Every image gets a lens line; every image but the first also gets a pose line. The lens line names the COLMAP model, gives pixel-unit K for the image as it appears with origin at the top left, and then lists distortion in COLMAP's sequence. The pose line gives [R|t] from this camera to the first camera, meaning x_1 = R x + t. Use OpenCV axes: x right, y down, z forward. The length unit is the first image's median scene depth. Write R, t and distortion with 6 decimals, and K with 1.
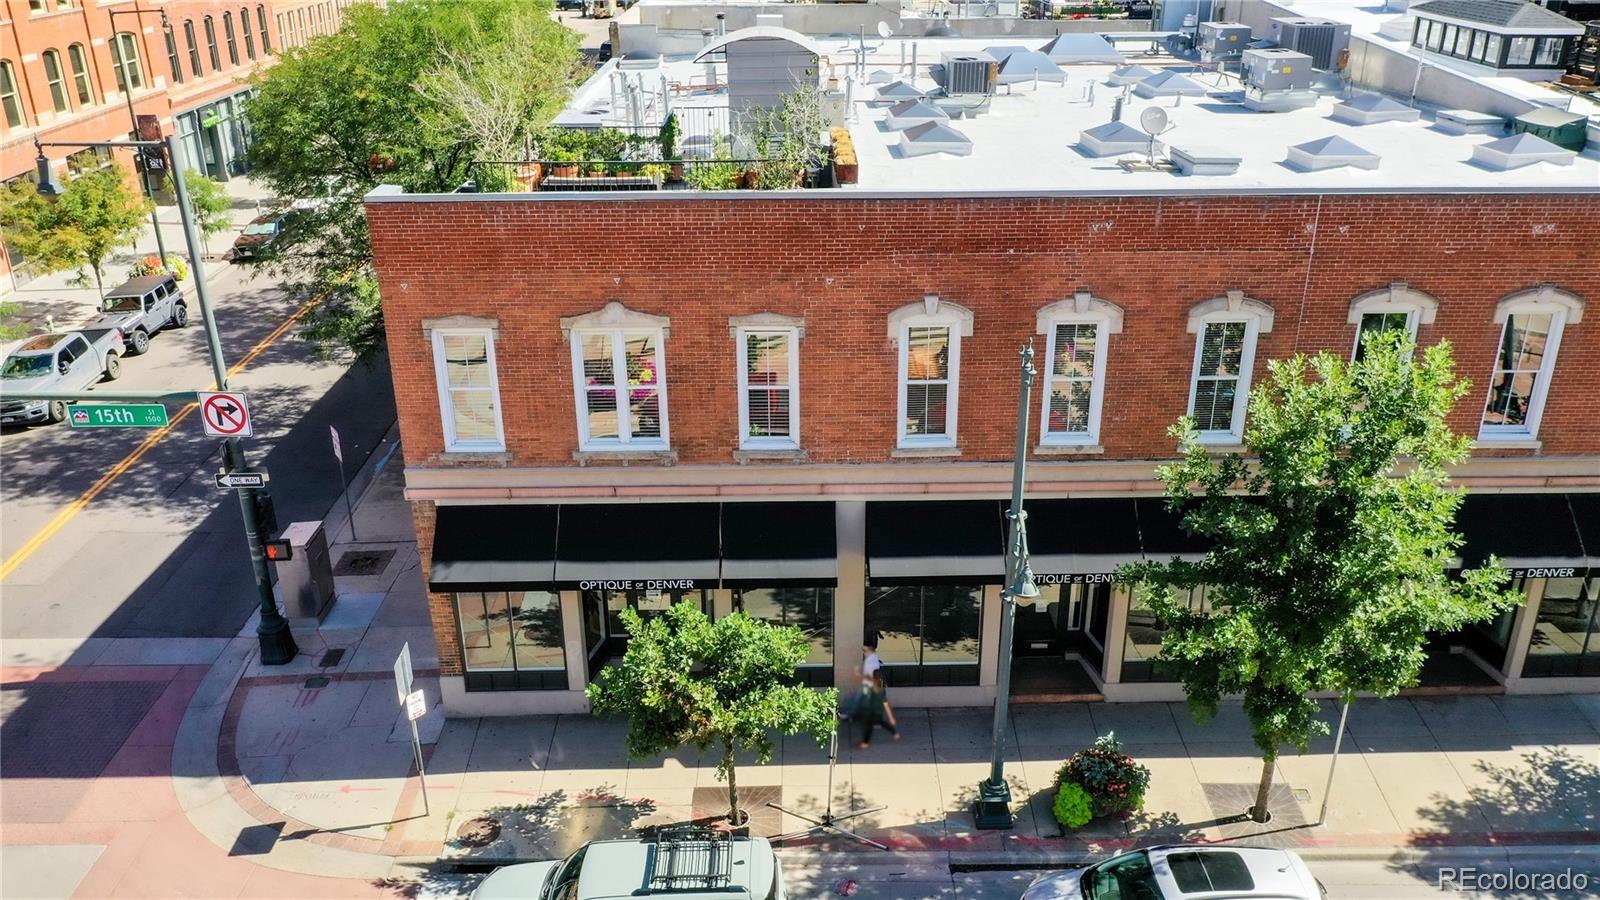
lens RADIAL K [[1269.5, 0, 807.8], [0, 1269.5, 450.5], [0, 0, 1]] dist [0.009640, -0.004824]
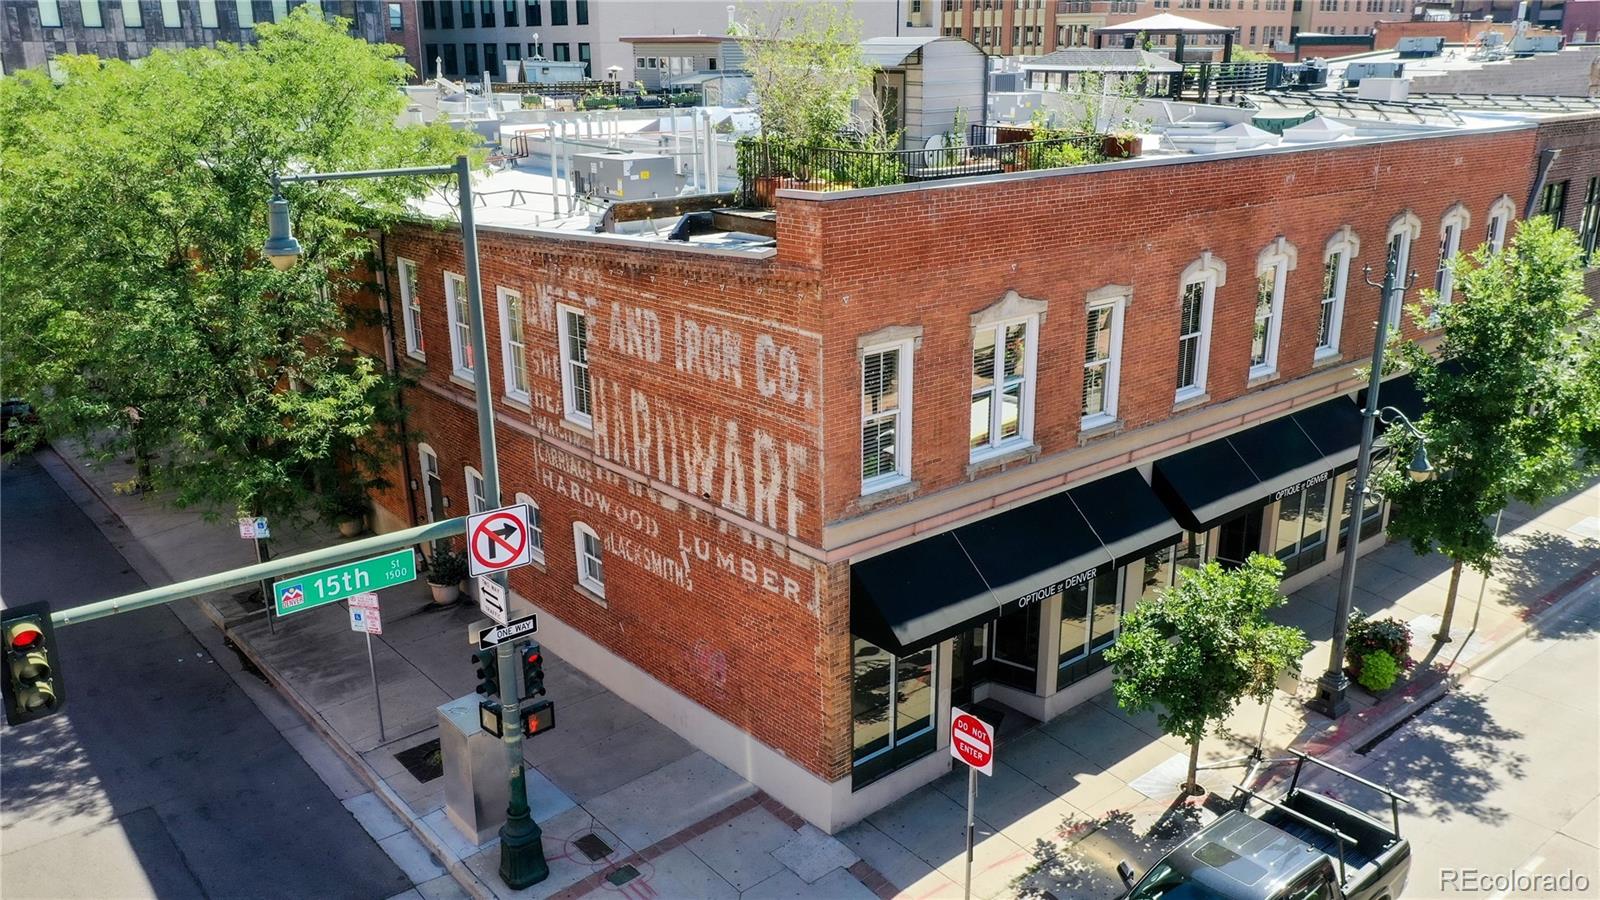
lens RADIAL K [[1269.5, 0, 811.0], [0, 1269.5, 450.5], [0, 0, 1]] dist [0.009640, -0.004824]
pose [[0.775181, -0.190685, 0.602274, -0.813296], [0.256835, 0.966140, -0.024681, -0.015956], [-0.577175, 0.173817, 0.797908, 0.335409]]
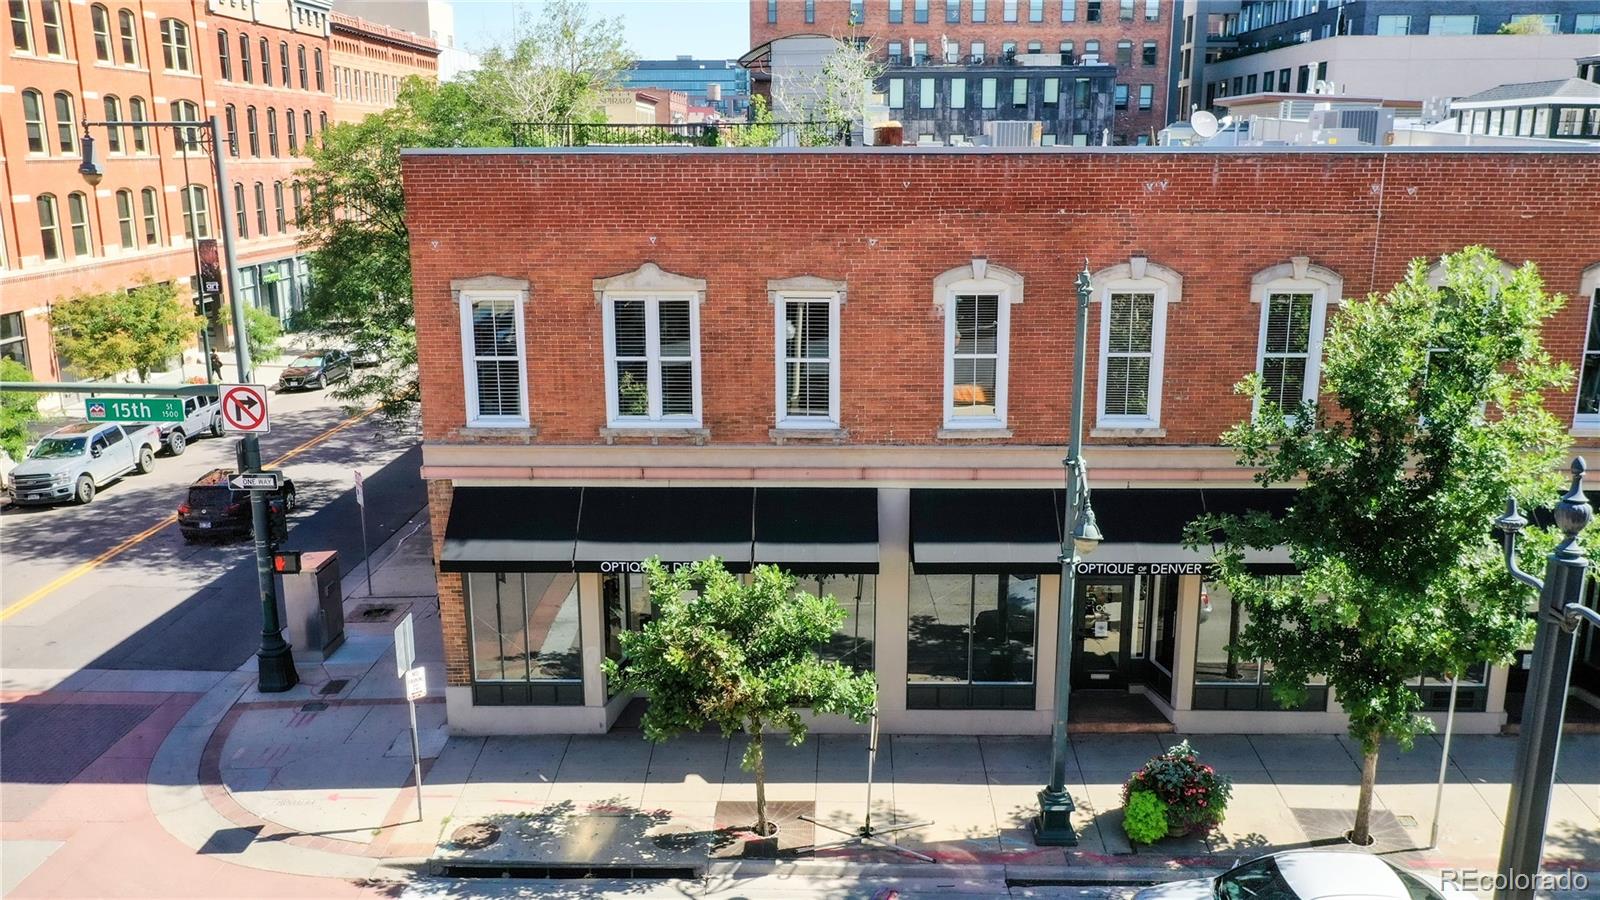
lens RADIAL K [[1269.5, 0, 806.5], [0, 1269.5, 452.1], [0, 0, 1]] dist [0.009640, -0.004824]
pose [[0.999406, 0.010060, -0.032952, 0.000166], [-0.015912, 0.983083, -0.182470, 0.188279], [0.030559, 0.182886, 0.982659, 0.077599]]
